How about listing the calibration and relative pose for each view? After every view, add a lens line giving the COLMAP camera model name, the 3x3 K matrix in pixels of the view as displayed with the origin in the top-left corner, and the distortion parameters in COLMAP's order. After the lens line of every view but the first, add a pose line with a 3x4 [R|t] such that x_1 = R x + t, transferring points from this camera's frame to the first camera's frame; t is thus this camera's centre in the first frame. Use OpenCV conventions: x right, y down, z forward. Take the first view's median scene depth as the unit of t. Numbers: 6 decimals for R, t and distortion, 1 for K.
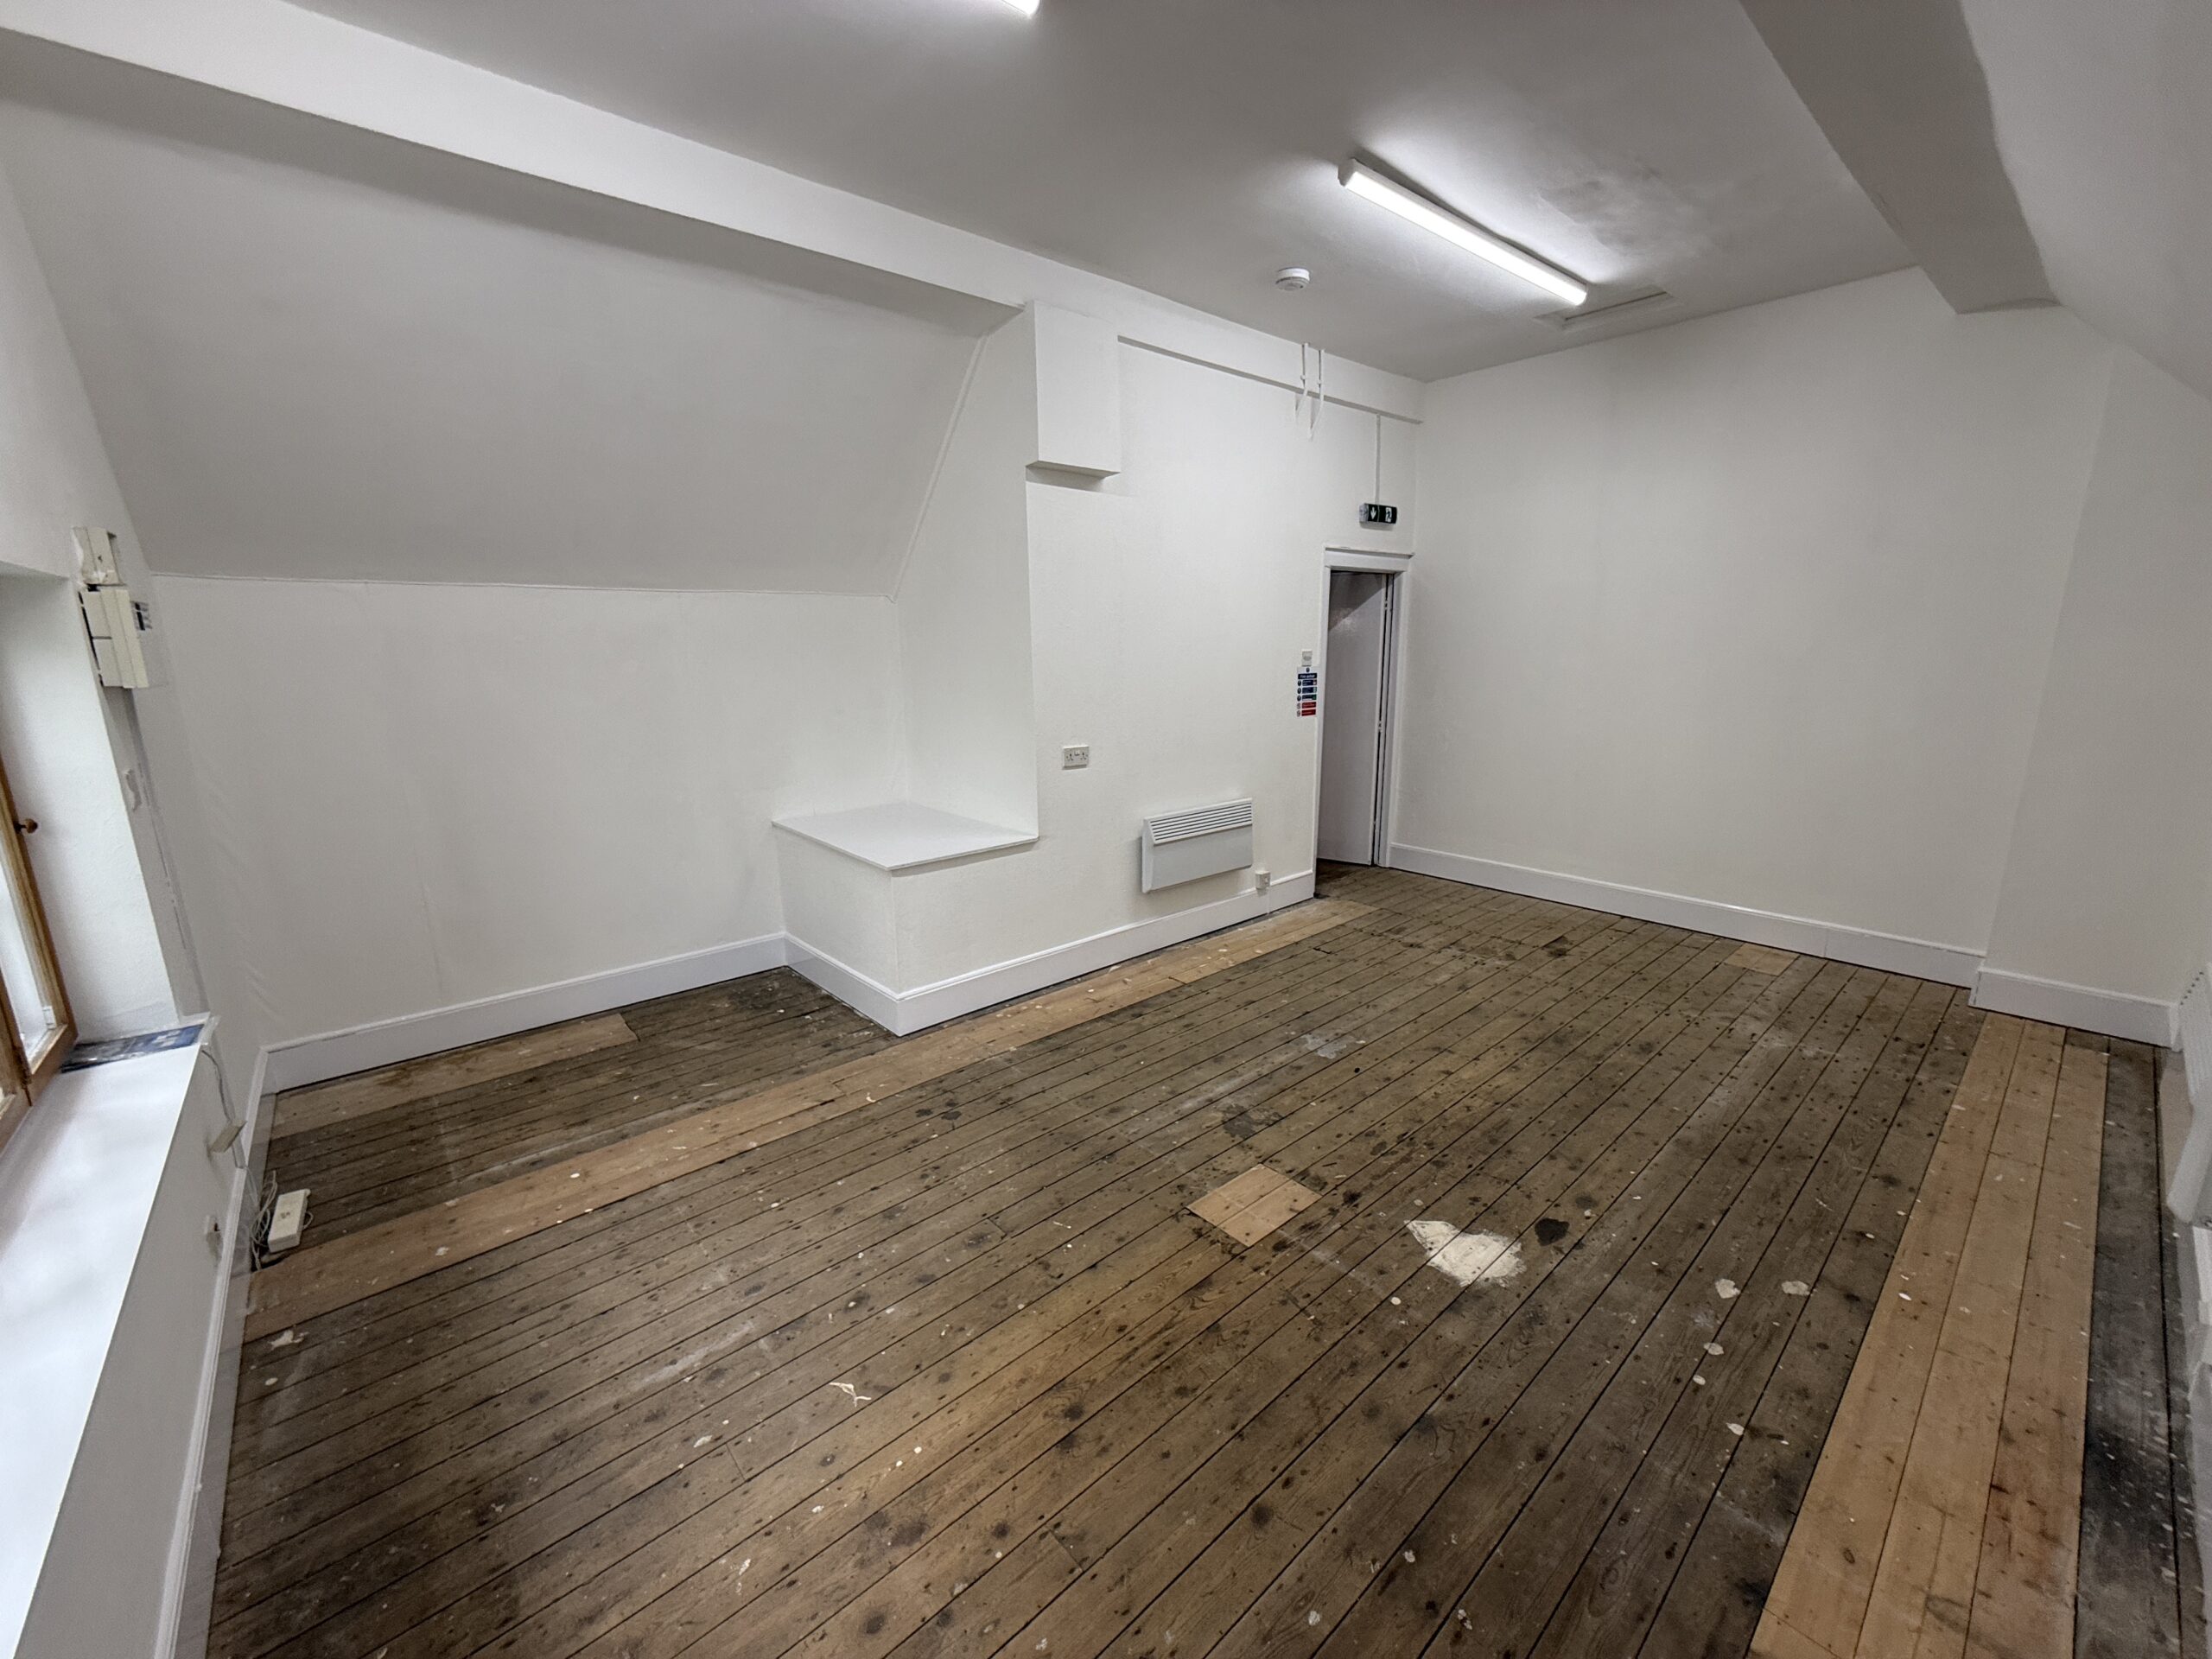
lens RADIAL K [[878.5, 0, 1106.0], [0, 878.5, 829.5], [0, 0, 1]] dist [0.000712, 0.000965]
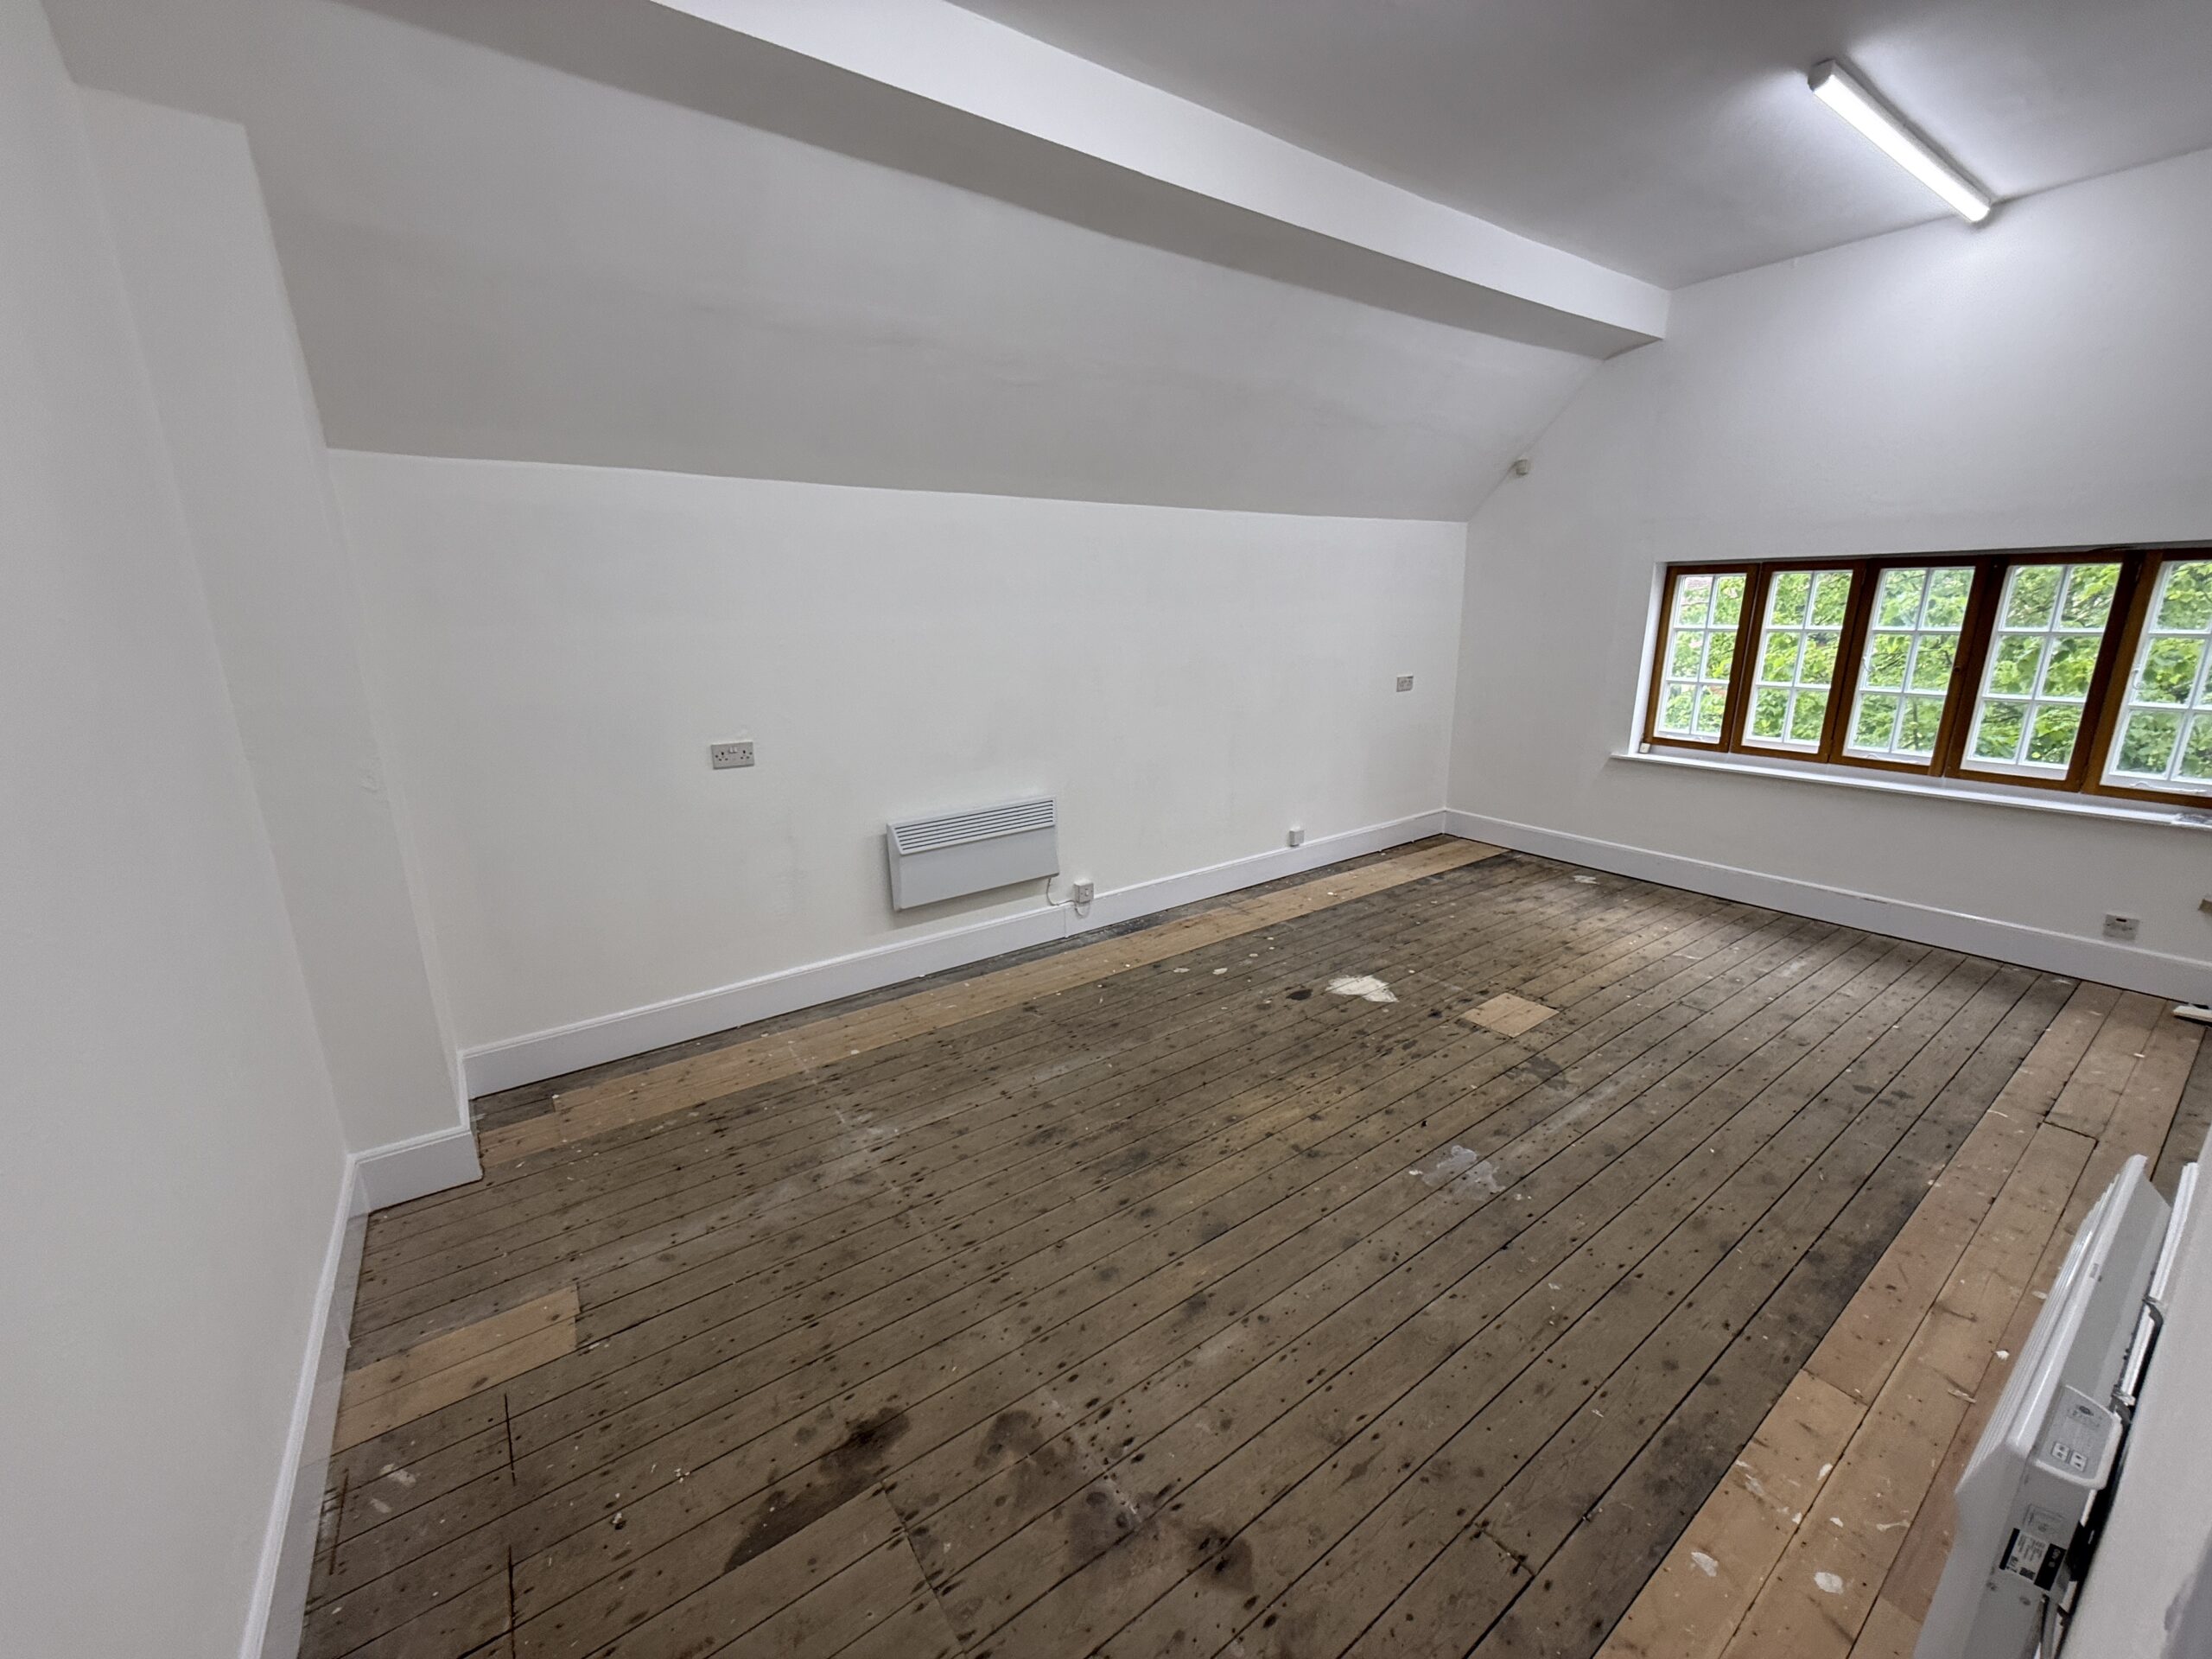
lens RADIAL K [[878.5, 0, 1106.0], [0, 878.5, 829.5], [0, 0, 1]] dist [0.000712, 0.000965]
pose [[-0.994868, 0.000920, 0.101177, 0.573832], [0.046695, 0.891283, 0.451038, -0.416221], [-0.089763, 0.453447, -0.886752, 1.877324]]
